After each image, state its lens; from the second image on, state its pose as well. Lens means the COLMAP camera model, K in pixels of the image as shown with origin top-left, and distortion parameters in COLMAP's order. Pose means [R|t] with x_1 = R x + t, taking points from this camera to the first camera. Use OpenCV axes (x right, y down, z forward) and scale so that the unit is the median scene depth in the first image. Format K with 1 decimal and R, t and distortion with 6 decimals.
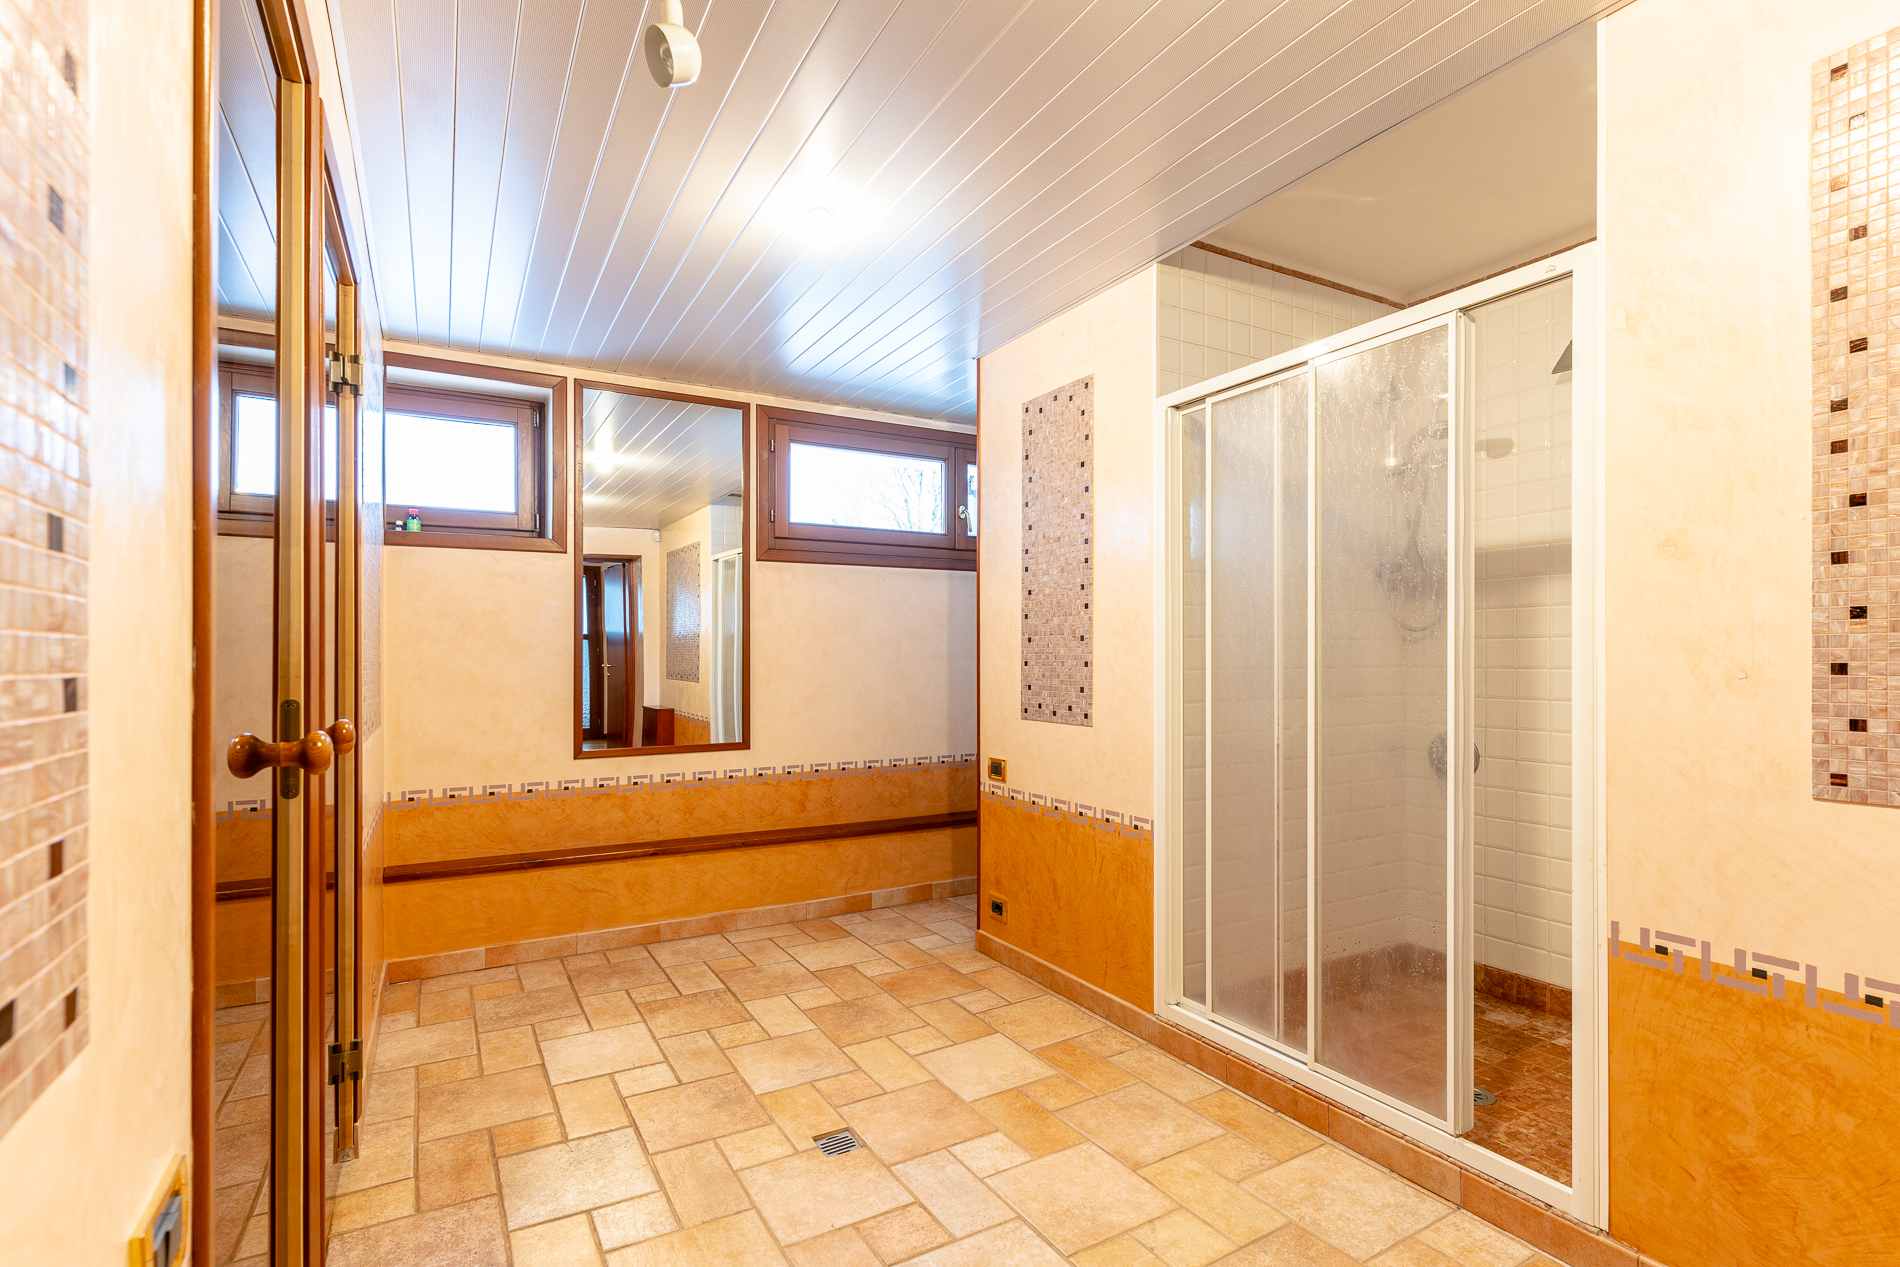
lens RADIAL K [[895.9, 0, 955.5], [0, 895.9, 645.0], [0, 0, 1]] dist [0.000746, 0.000489]
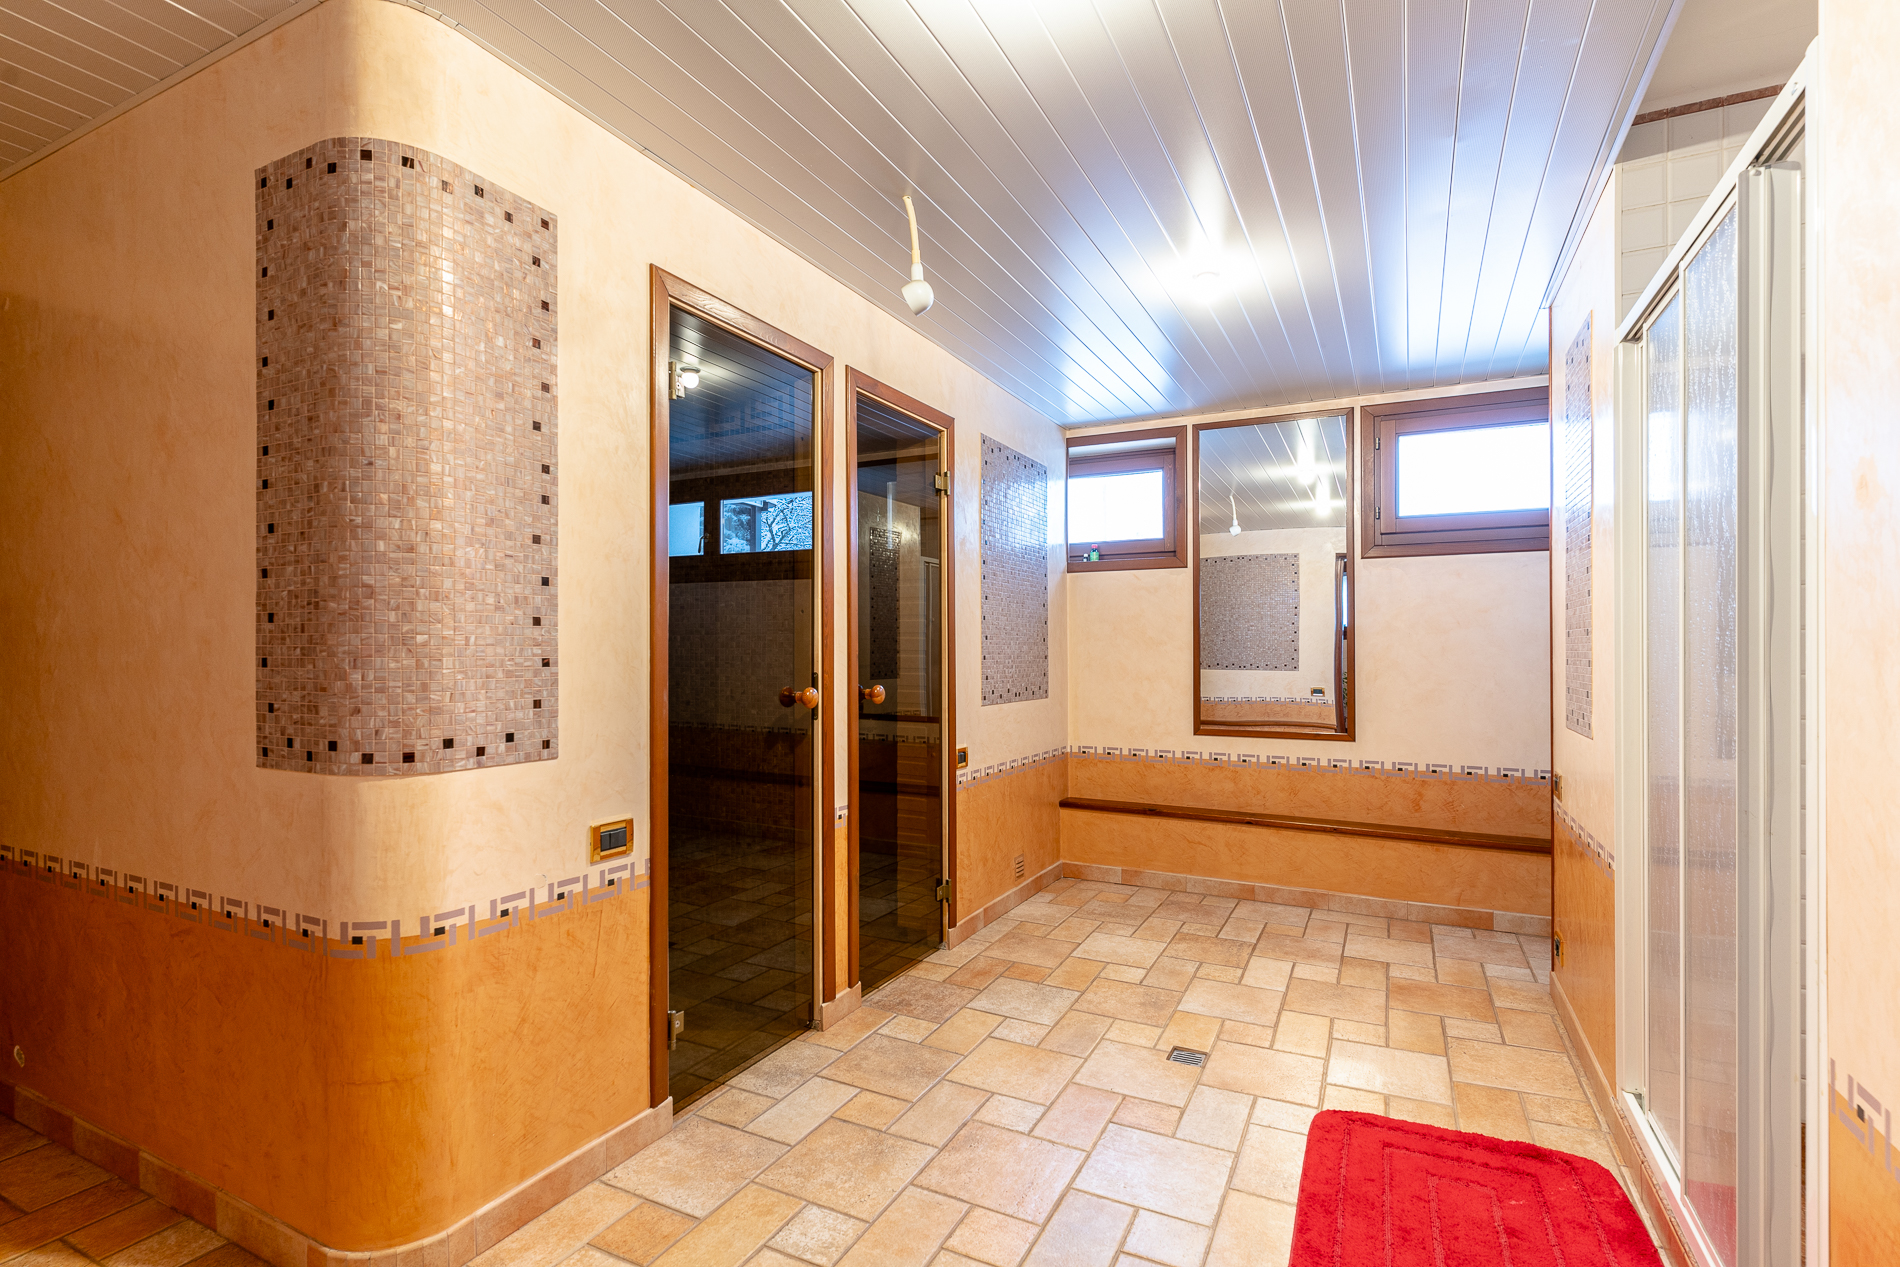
lens RADIAL K [[895.9, 0, 955.5], [0, 895.9, 645.0], [0, 0, 1]] dist [0.000746, 0.000489]
pose [[0.555922, -0.001689, -0.831233, 0.424930], [0.005743, 0.999982, 0.001809, 0.000228], [0.831215, -0.005780, 0.555922, 0.048484]]
